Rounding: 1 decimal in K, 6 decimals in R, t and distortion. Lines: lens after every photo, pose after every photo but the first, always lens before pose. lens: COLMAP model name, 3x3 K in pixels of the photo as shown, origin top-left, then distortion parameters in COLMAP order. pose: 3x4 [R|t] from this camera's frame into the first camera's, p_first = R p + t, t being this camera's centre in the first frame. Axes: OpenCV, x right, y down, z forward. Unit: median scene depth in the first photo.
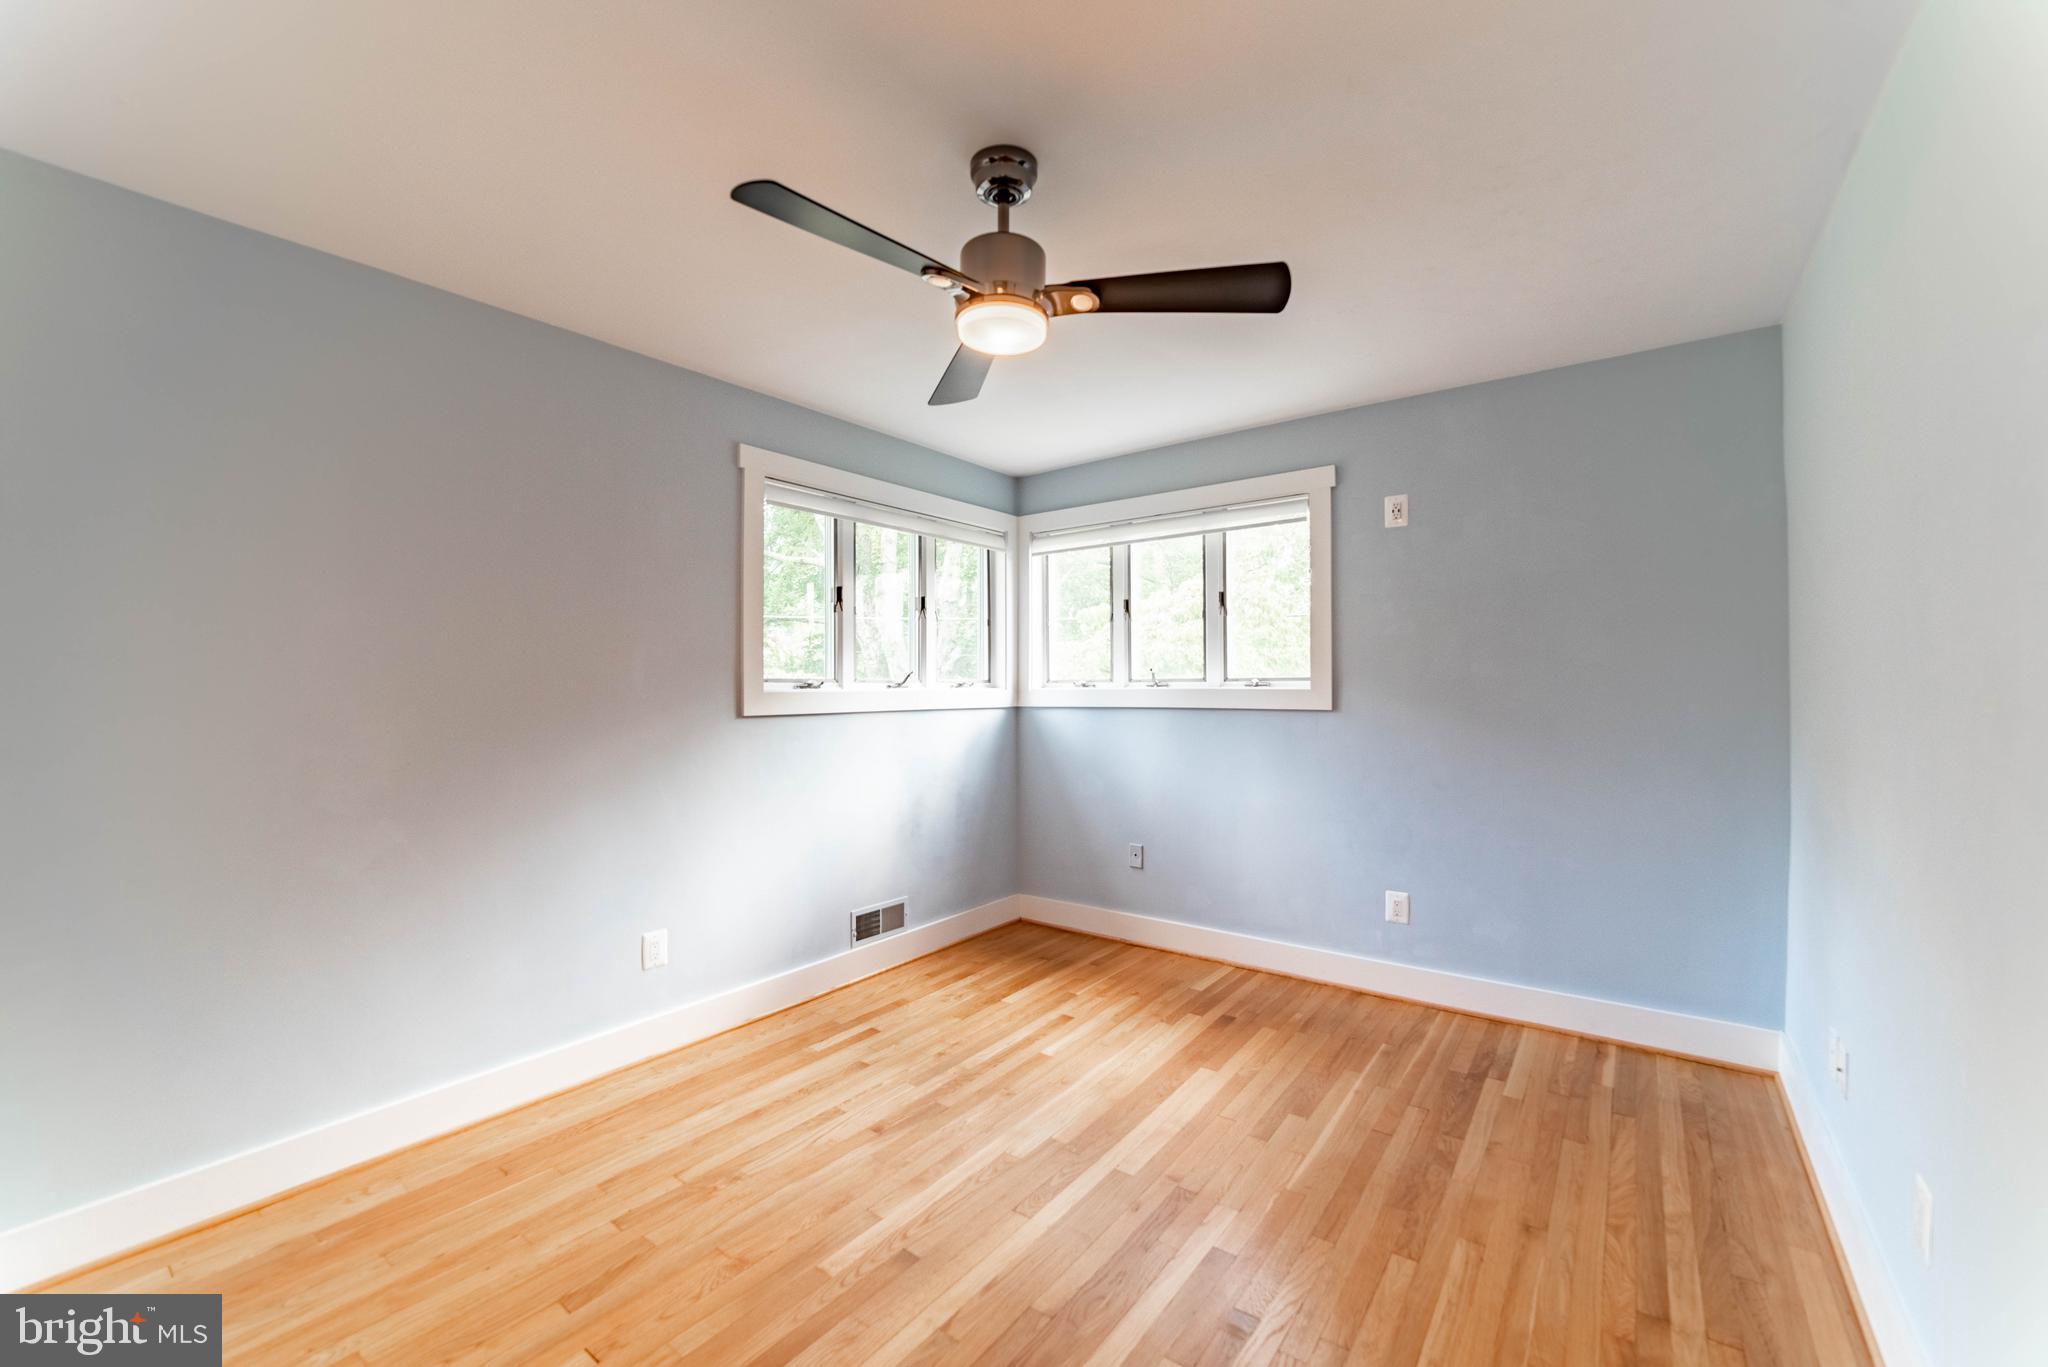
lens RADIAL K [[812.5, 0, 1036.0], [0, 812.5, 688.6], [0, 0, 1]] dist [-0.037104, 0.009287]
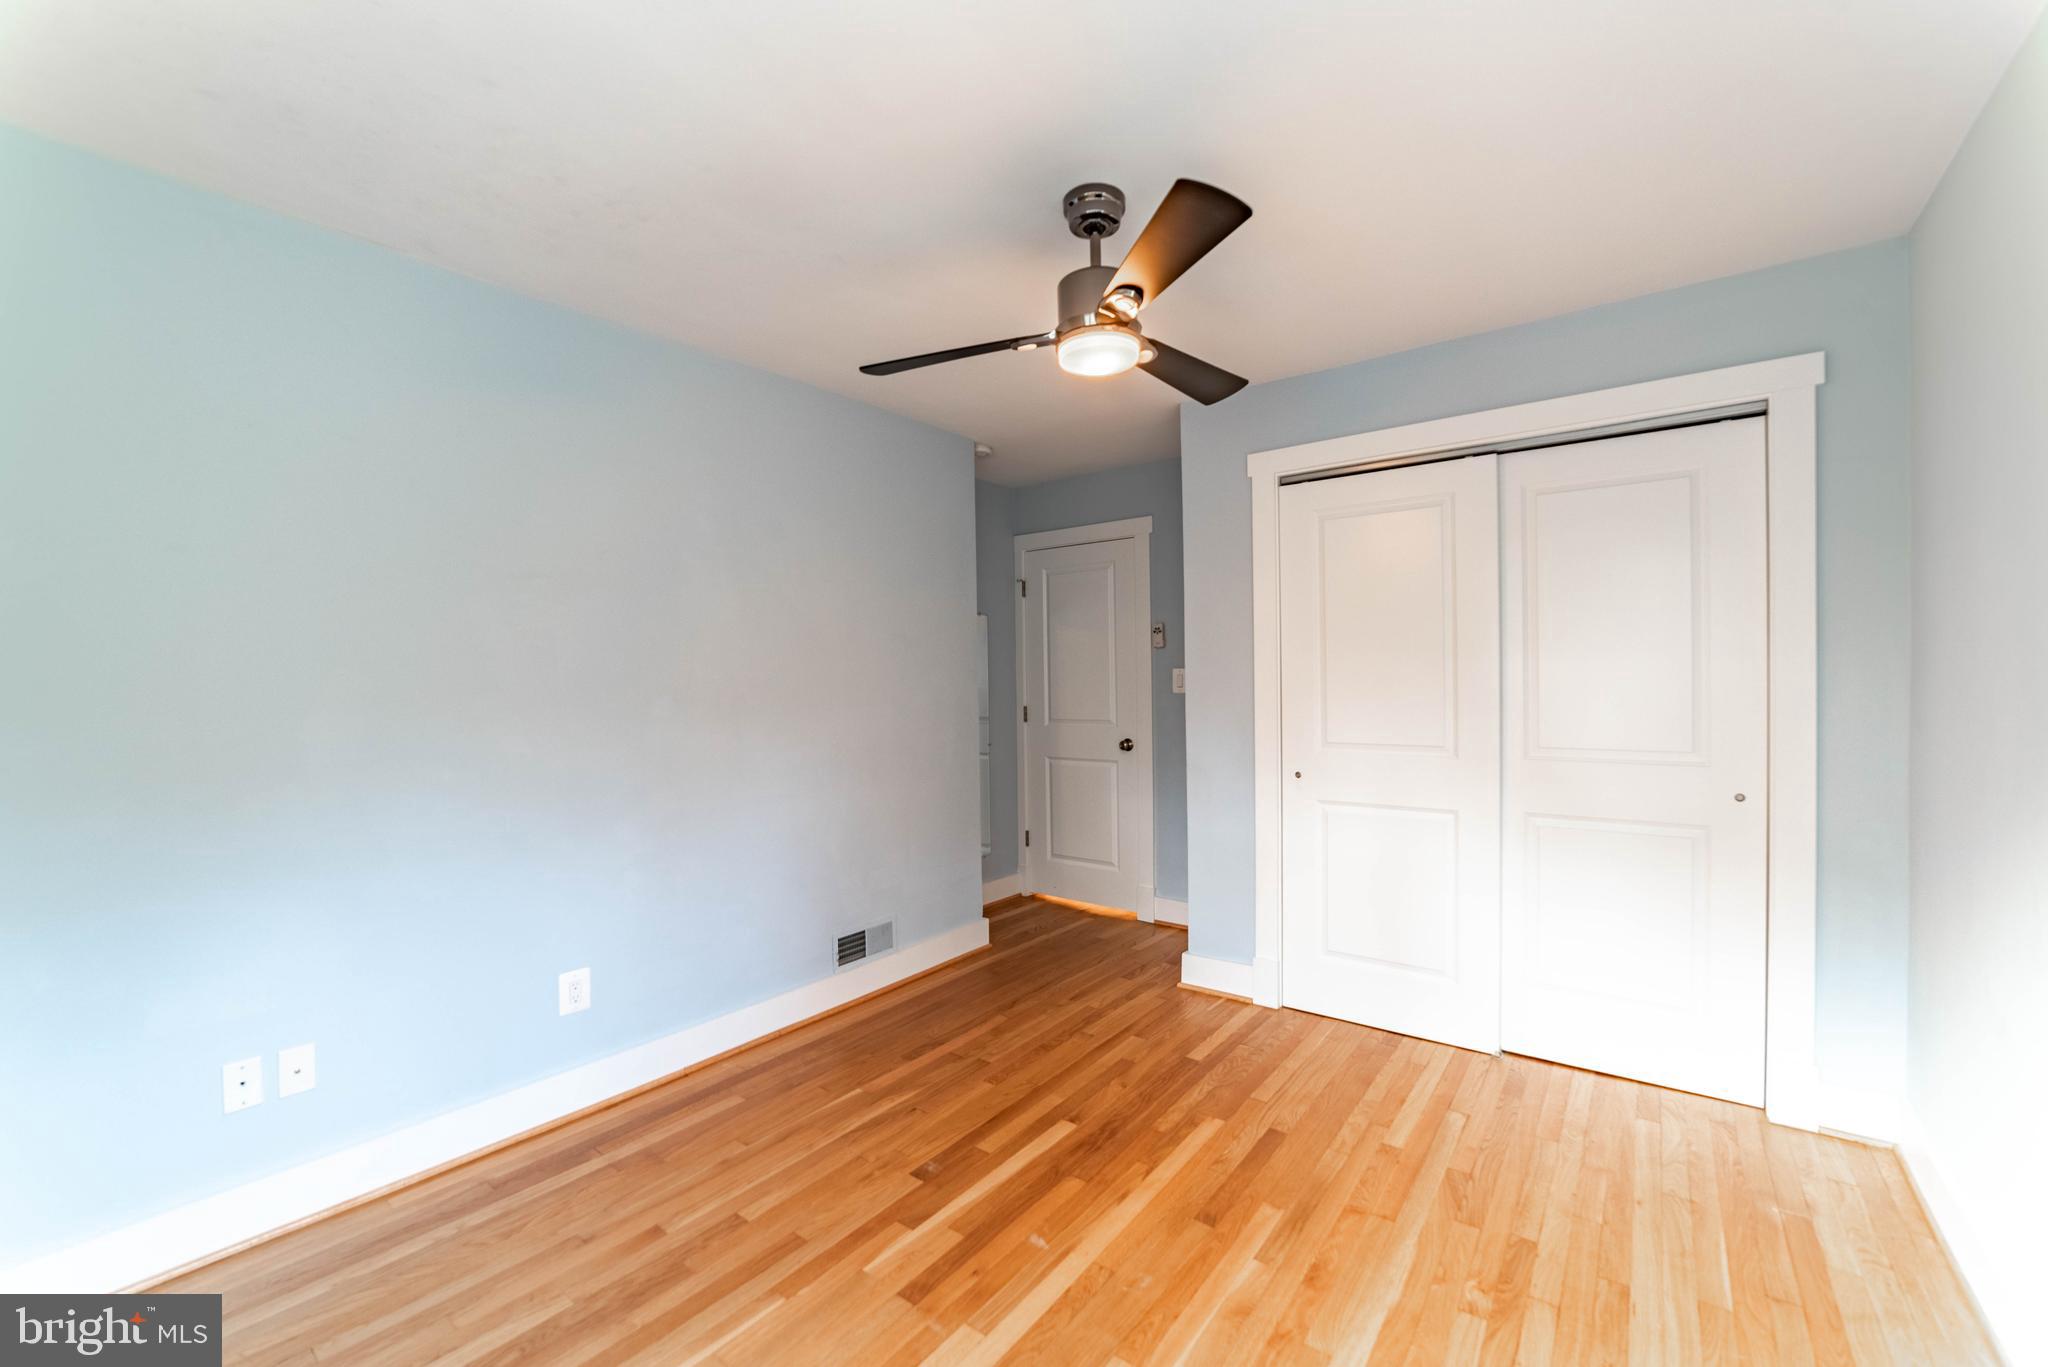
lens RADIAL K [[812.5, 0, 1036.0], [0, 812.5, 688.6], [0, 0, 1]] dist [-0.037104, 0.009287]
pose [[-0.999692, 0.018374, 0.016660, 0.033827], [0.018600, 0.999735, 0.013538, -0.010720], [-0.016407, 0.013844, -0.999770, 2.083075]]
